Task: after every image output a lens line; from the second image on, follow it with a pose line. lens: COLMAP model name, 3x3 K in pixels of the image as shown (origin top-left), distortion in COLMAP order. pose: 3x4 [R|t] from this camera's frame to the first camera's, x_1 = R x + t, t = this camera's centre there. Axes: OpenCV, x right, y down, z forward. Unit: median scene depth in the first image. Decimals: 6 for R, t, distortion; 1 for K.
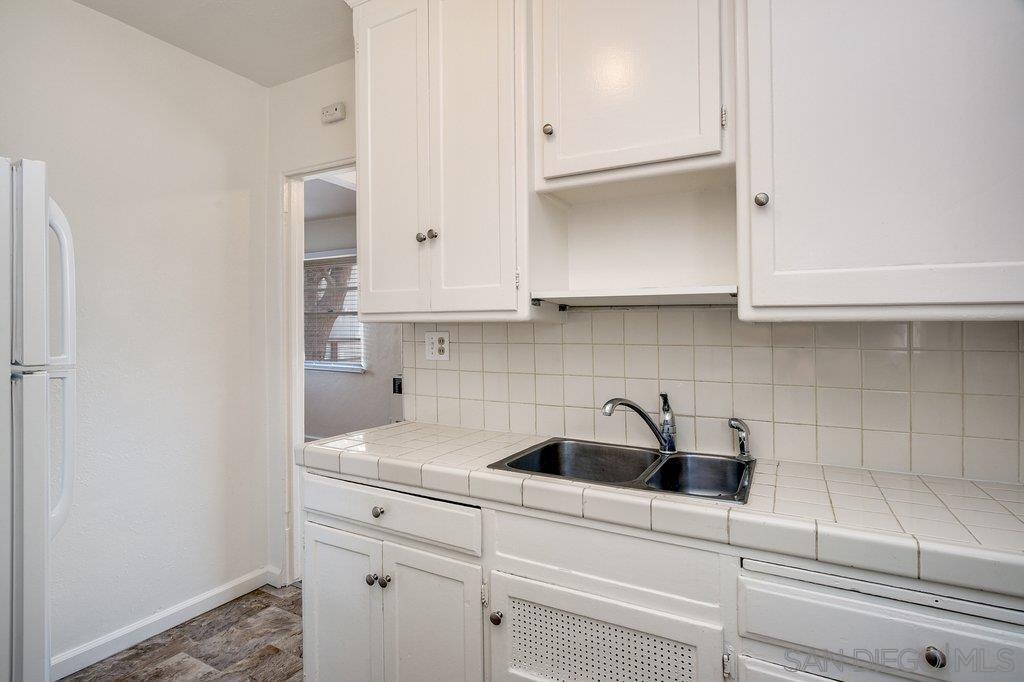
lens RADIAL K [[522.9, 0, 512.0], [0, 522.9, 341.0], [0, 0, 1]] dist [-0.010769, -0.000525]
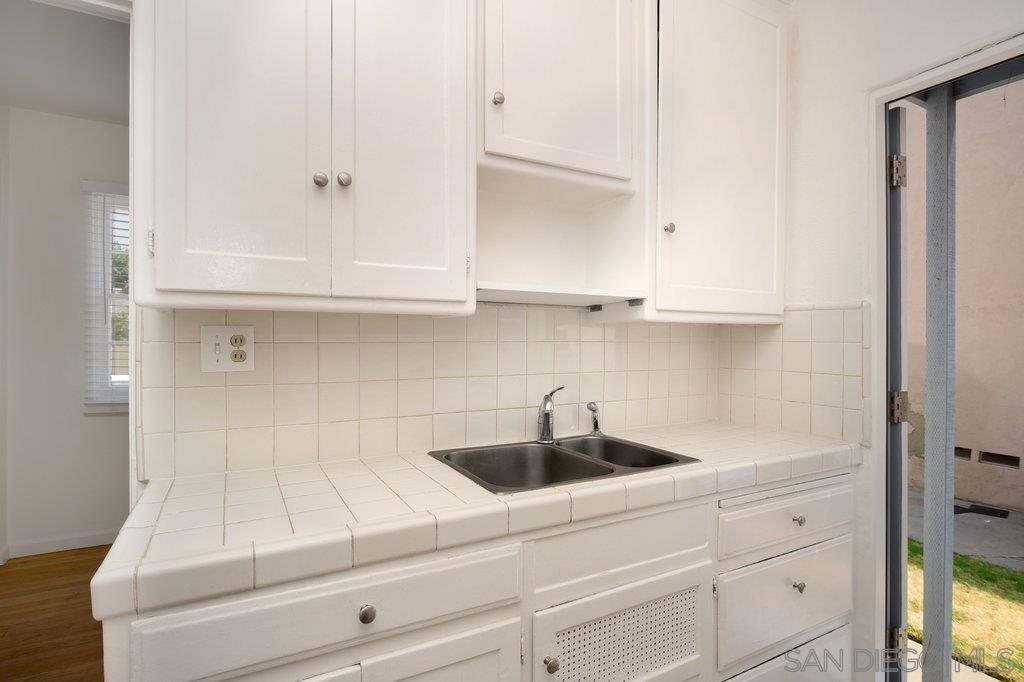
lens RADIAL K [[514.6, 0, 512.0], [0, 514.6, 341.0], [0, 0, 1]] dist [0.005555, 0.000156]
pose [[0.538293, -0.012079, 0.842671, -0.687274], [0.008111, 0.999925, 0.009152, -0.003854], [-0.842719, 0.001908, 0.538351, 0.540579]]
